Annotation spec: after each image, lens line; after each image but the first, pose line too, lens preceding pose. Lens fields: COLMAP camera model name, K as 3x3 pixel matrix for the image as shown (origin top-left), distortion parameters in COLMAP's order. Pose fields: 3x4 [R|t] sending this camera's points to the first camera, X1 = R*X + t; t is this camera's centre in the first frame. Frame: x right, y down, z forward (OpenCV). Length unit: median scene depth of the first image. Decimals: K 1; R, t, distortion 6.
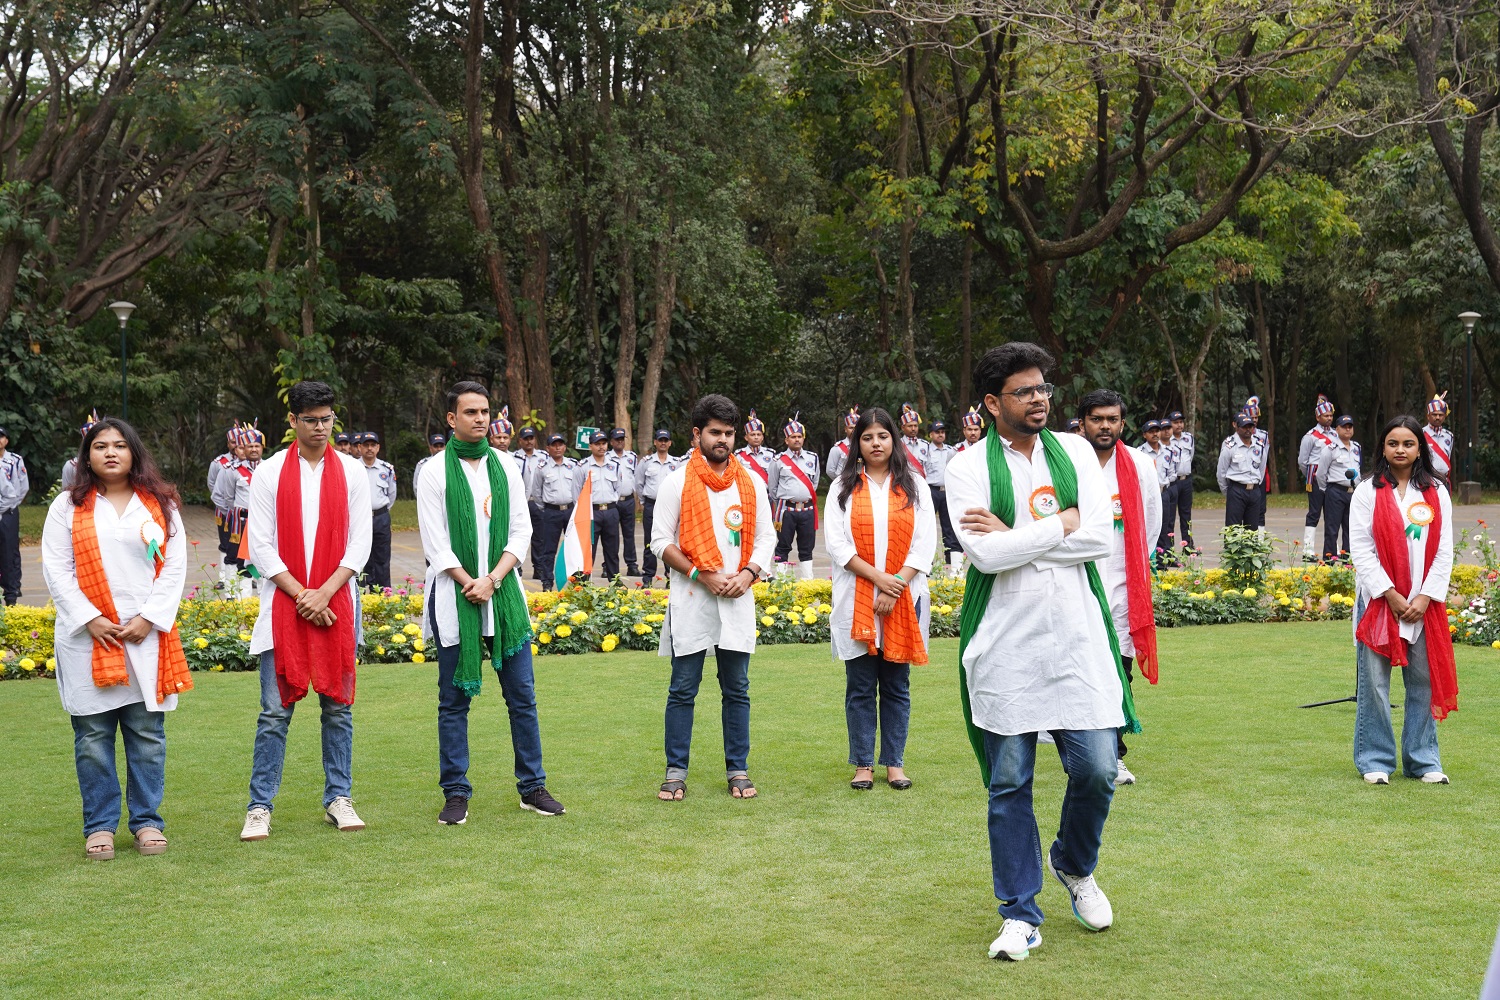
lens RADIAL K [[2011.4, 0, 750.0], [0, 2011.4, 500.0], [0, 0, 1]] dist [-0.014103, -0.044752]
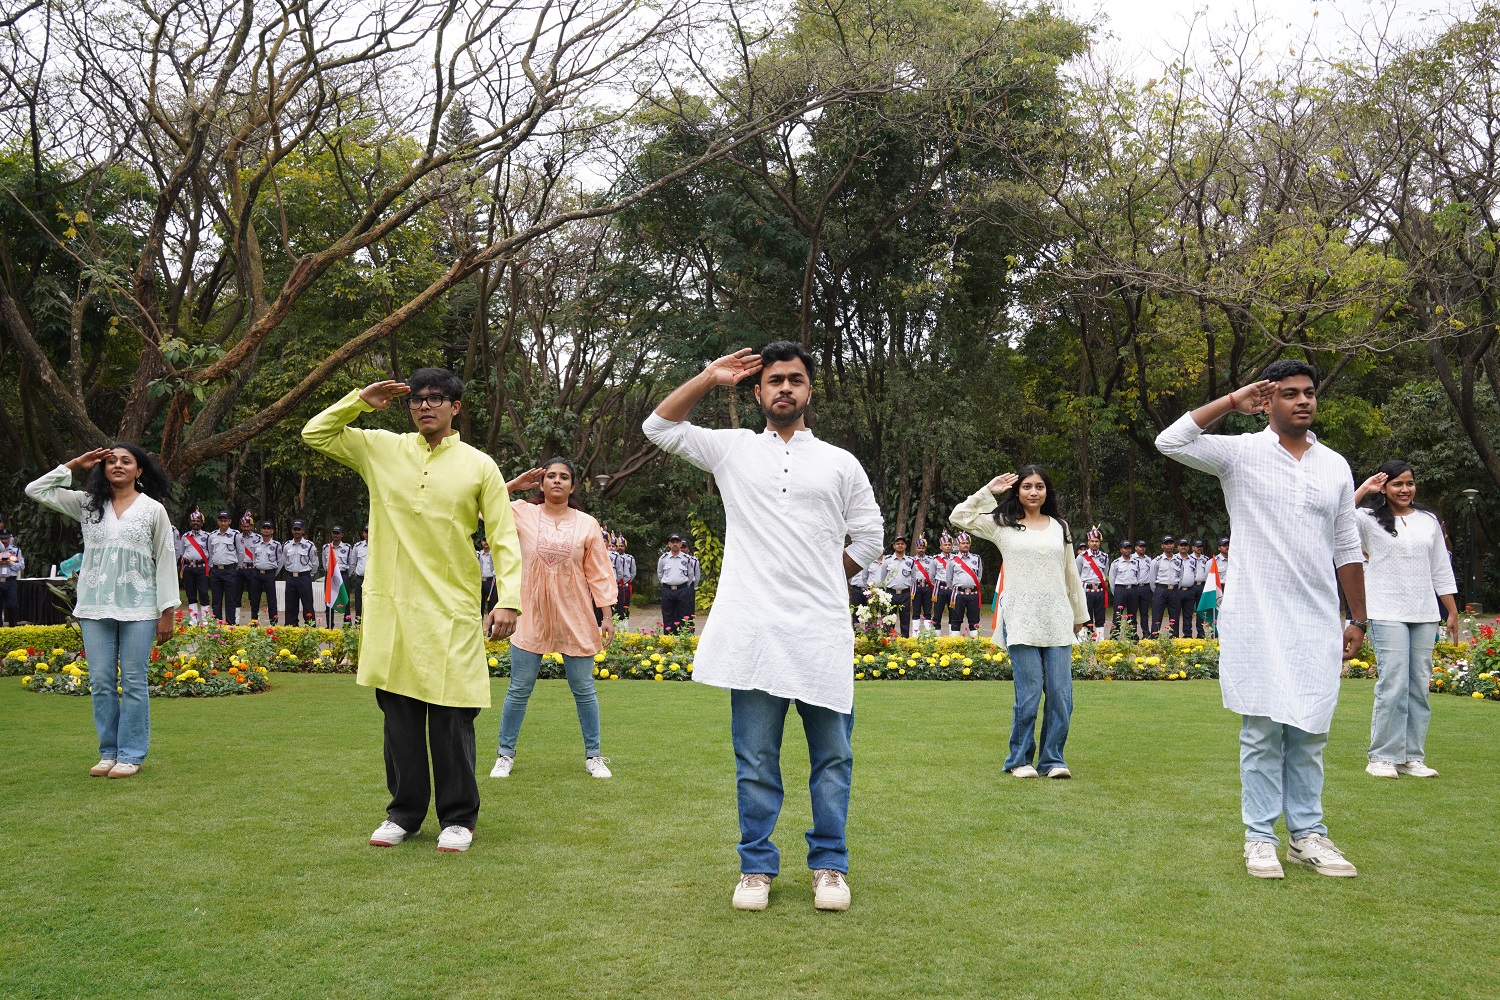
lens RADIAL K [[1154.2, 0, 750.0], [0, 1154.2, 500.0], [0, 0, 1]] dist [-0.176436, 0.138056]
pose [[0.969309, 0.006570, -0.245756, 0.043579], [-0.031921, 0.994544, -0.099315, 0.014298], [0.243763, 0.104112, 0.964230, 0.097011]]
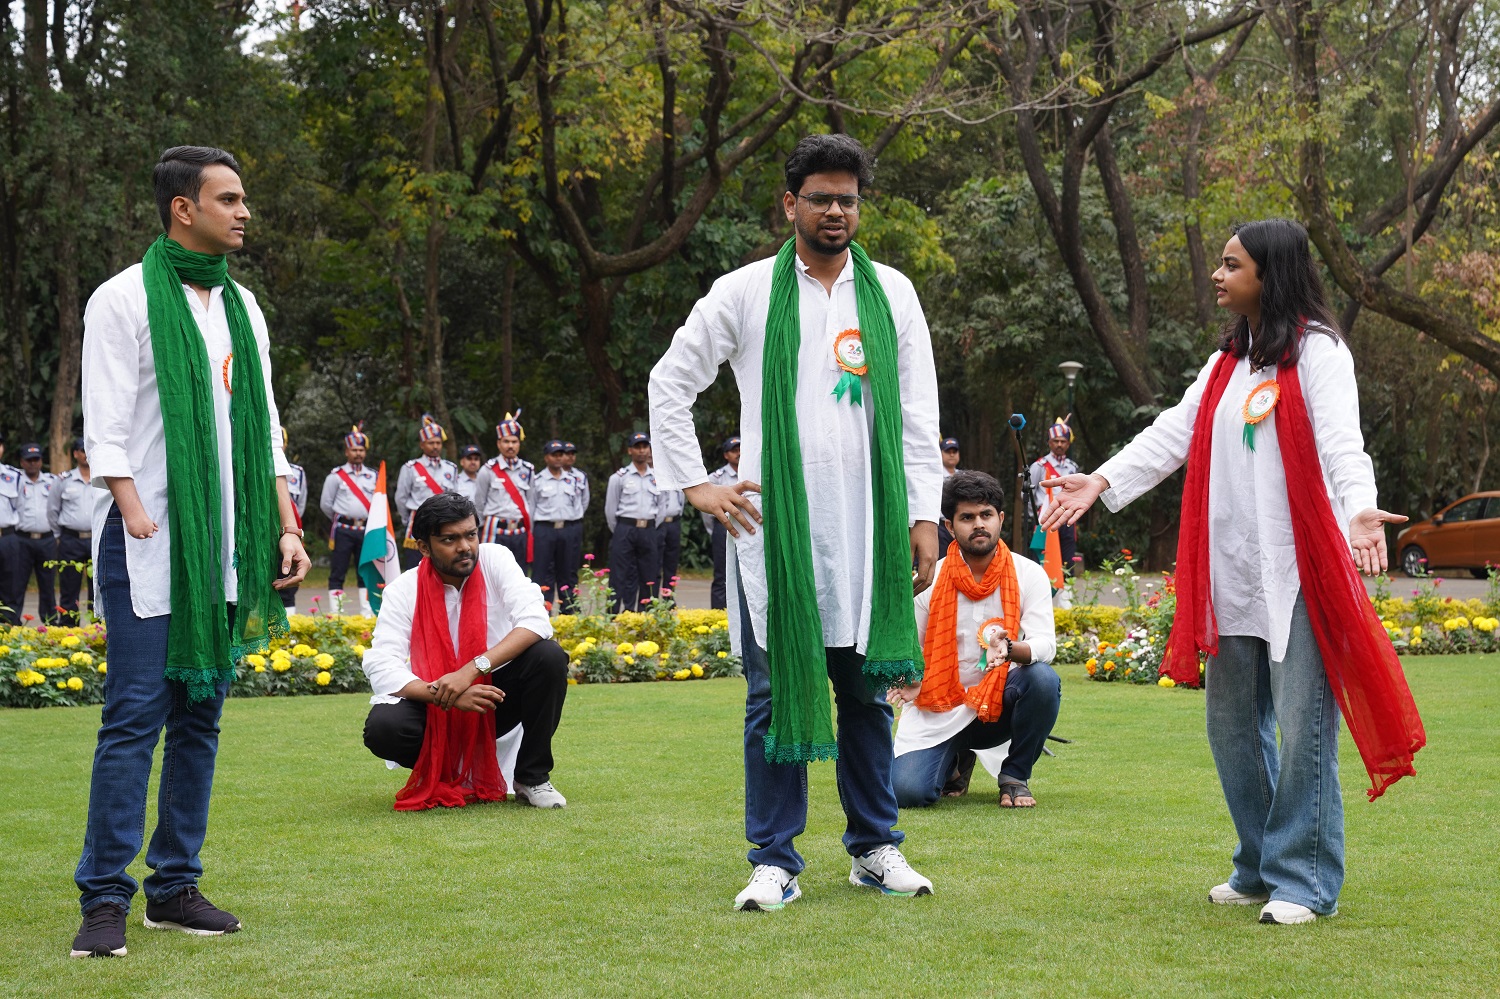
lens RADIAL K [[2240.3, 0, 833.6], [0, 2240.3, 498.4], [0, 0, 1]] dist [0.199160, -0.815691]
pose [[0.968786, 0.013027, 0.247557, 0.009388], [-0.000948, 0.998806, -0.048850, 0.018196], [-0.247897, 0.047091, 0.967641, 0.069120]]
